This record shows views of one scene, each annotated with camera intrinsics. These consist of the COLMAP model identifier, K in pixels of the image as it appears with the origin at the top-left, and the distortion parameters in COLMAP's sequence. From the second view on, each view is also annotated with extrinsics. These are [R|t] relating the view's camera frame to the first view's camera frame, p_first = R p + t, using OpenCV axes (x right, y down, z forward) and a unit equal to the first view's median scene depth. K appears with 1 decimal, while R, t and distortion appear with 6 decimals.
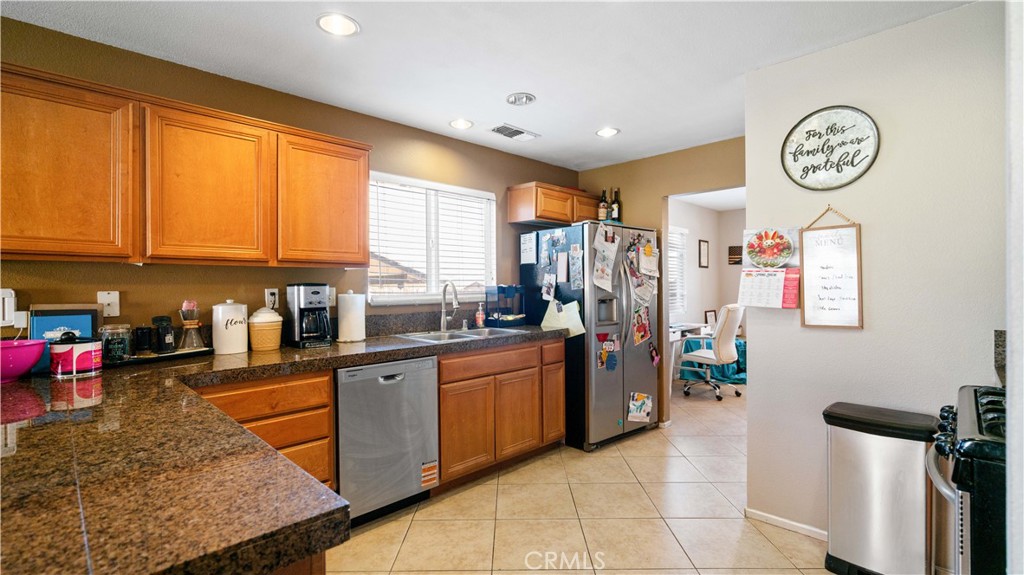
lens RADIAL K [[465.5, 0, 511.4], [0, 465.5, 280.6], [0, 0, 1]] dist [0.000591, 0.000242]
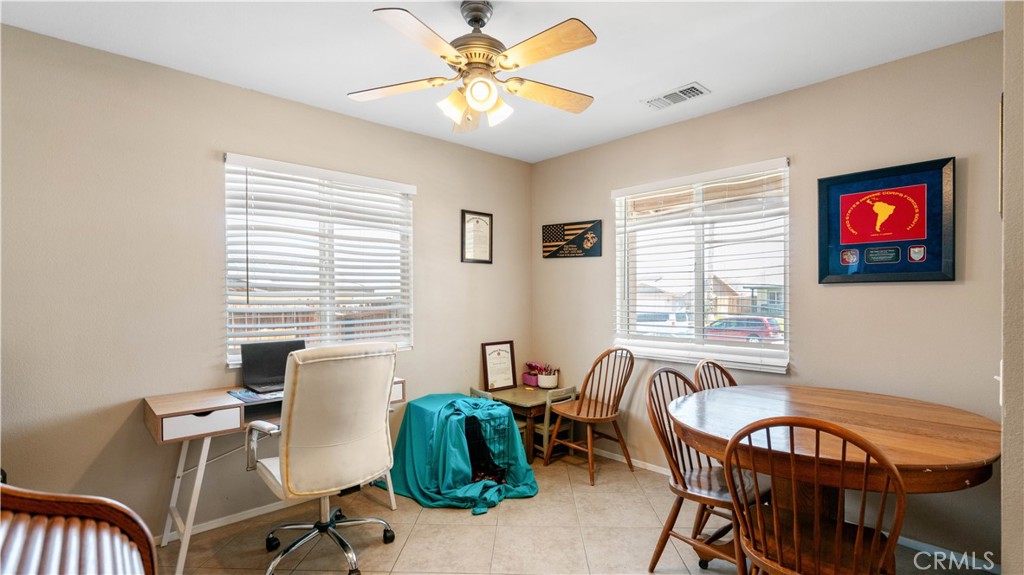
lens RADIAL K [[470.2, 0, 504.6], [0, 470.2, 303.5], [0, 0, 1]] dist [-0.004367, -0.000243]
pose [[0.999699, 0.003024, -0.024328, 0.856952], [-0.002274, 0.999522, 0.030816, 0.002830], [0.024409, -0.030752, 0.999229, 0.851430]]
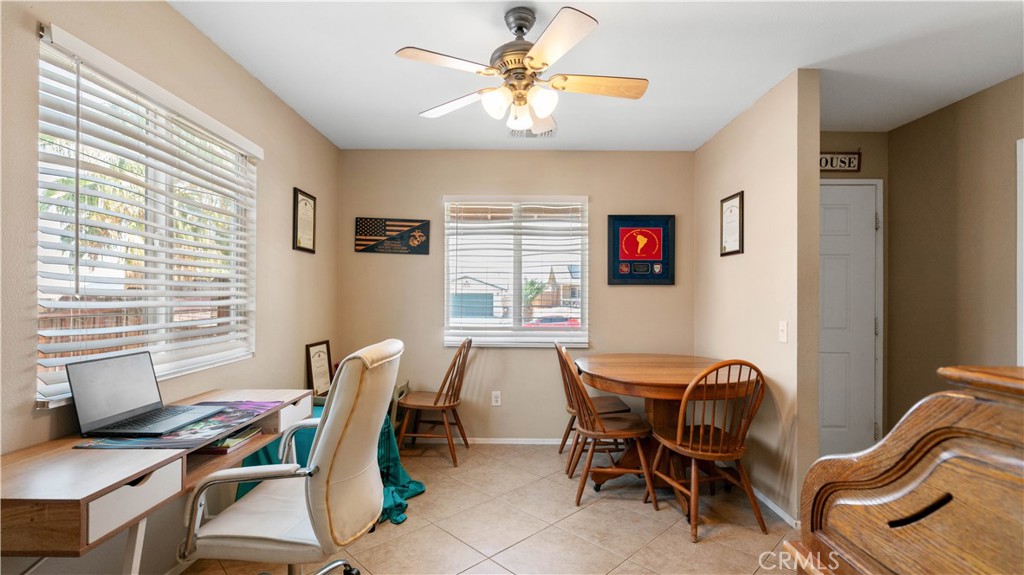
lens RADIAL K [[454.6, 0, 510.6], [0, 454.6, 300.2], [0, 0, 1]] dist [0.001176, 0.000493]
pose [[0.710996, 0.004442, 0.703182, 0.448822], [-0.020308, 0.999693, 0.014218, 0.017460], [-0.702902, -0.024389, 0.710868, 0.994352]]
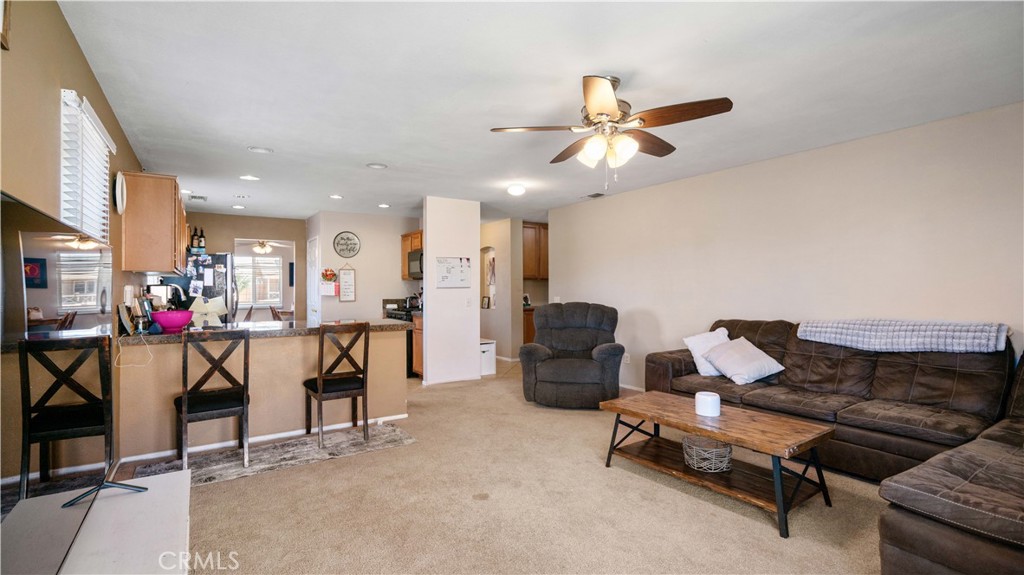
lens RADIAL K [[473.1, 0, 512.0], [0, 473.1, 287.5], [0, 0, 1]] dist [-0.012284, 0.000231]
pose [[0.194026, 0.009871, 0.980947, -1.426805], [-0.007048, 0.999938, -0.008668, 0.017291], [-0.980971, -0.005232, 0.194083, -0.457537]]
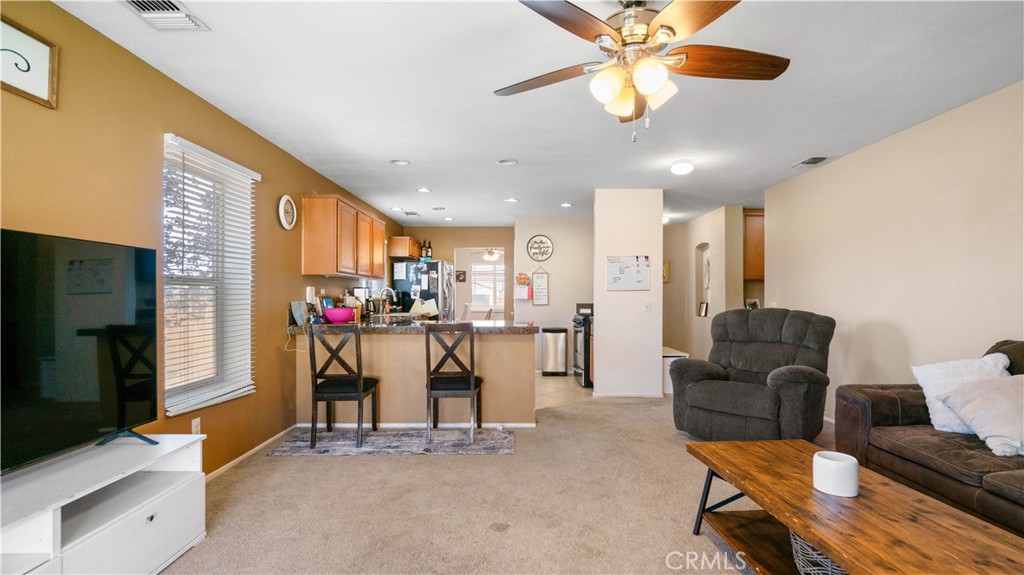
lens RADIAL K [[487.1, 0, 511.6], [0, 487.1, 299.6], [0, 0, 1]] dist [-0.013999, 0.000333]
pose [[0.702686, 0.004256, 0.711487, -1.143804], [-0.011920, 0.999912, 0.005791, 0.030614], [-0.711400, -0.012550, 0.702675, -0.751337]]
